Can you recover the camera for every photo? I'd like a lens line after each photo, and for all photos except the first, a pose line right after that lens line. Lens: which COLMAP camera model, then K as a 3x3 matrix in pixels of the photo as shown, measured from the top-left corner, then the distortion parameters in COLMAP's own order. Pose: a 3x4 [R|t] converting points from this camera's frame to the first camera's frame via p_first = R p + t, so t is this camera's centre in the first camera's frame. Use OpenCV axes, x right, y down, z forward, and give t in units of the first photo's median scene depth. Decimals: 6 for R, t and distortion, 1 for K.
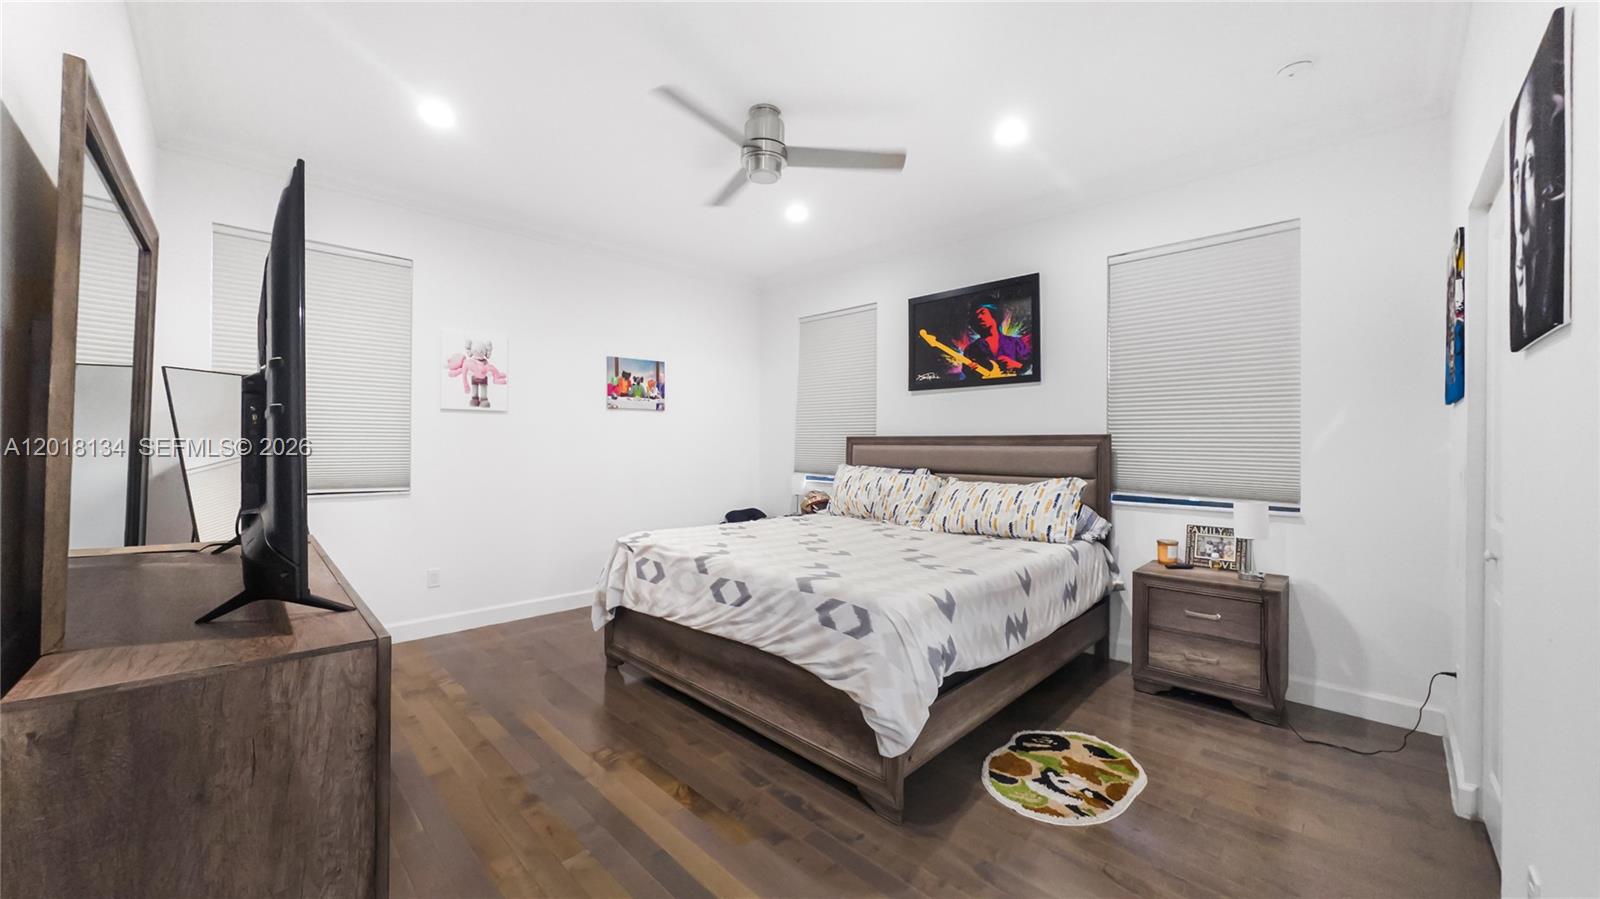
lens RADIAL K [[571.0, 0, 790.3], [0, 571.0, 452.7], [0, 0, 1]] dist [-0.048023, 0.000021]
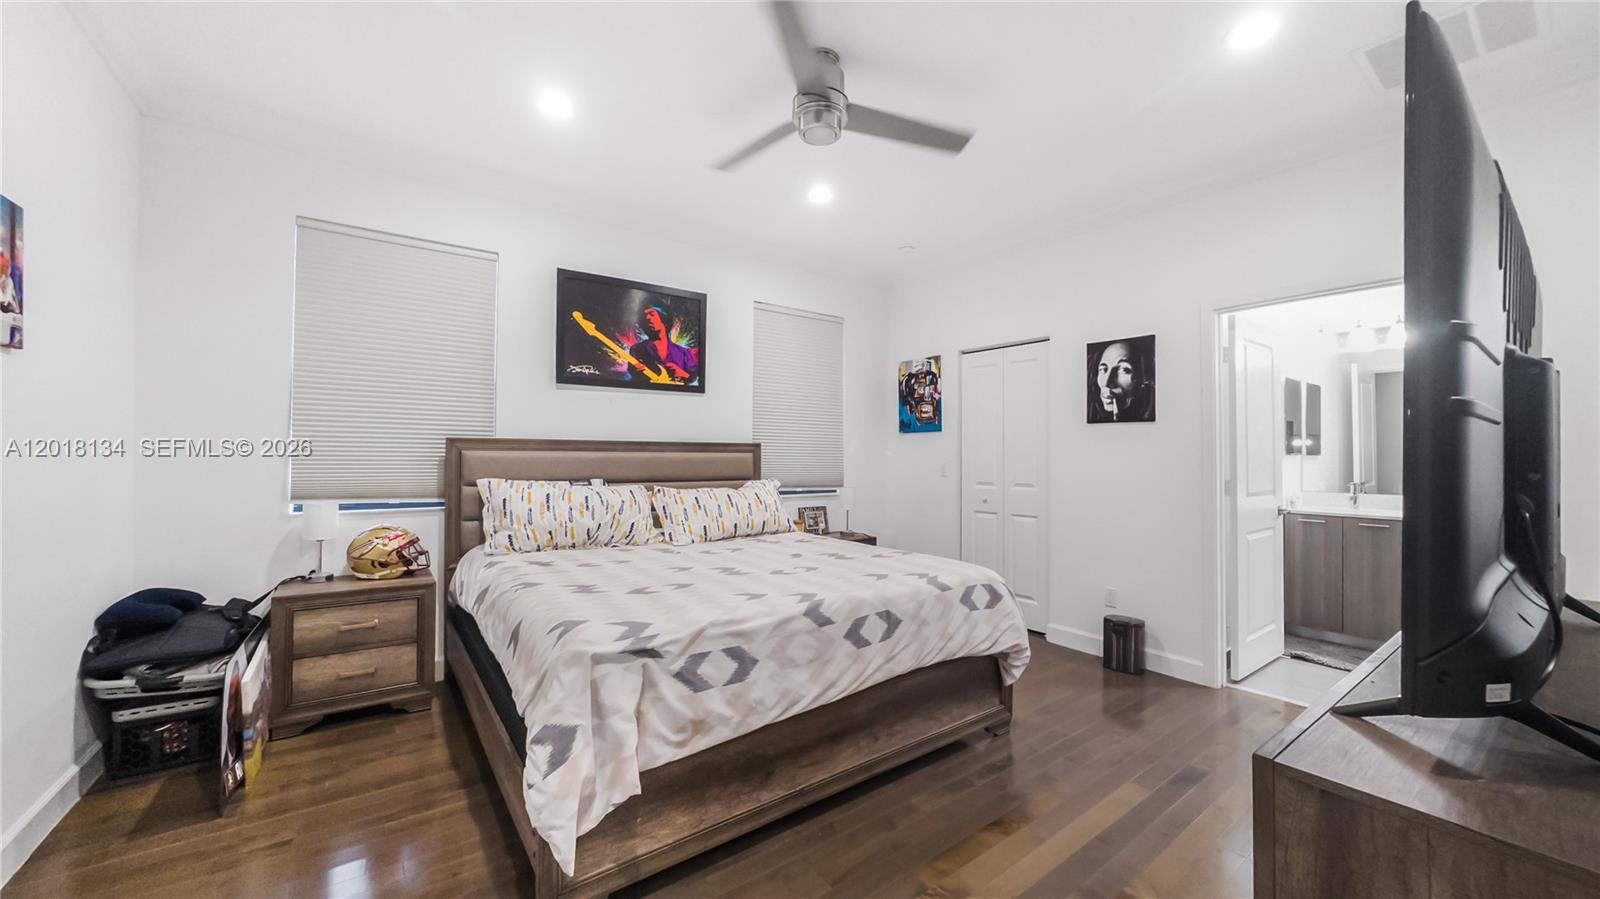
lens RADIAL K [[588.1, 0, 800.0], [0, 588.1, 449.5], [0, 0, 1]] dist [-0.022863, -0.000078]
pose [[0.157454, -0.001535, 0.987525, -0.627351], [0.003980, 0.999992, 0.000920, -0.016456], [-0.987518, 0.003785, 0.157459, 0.611087]]
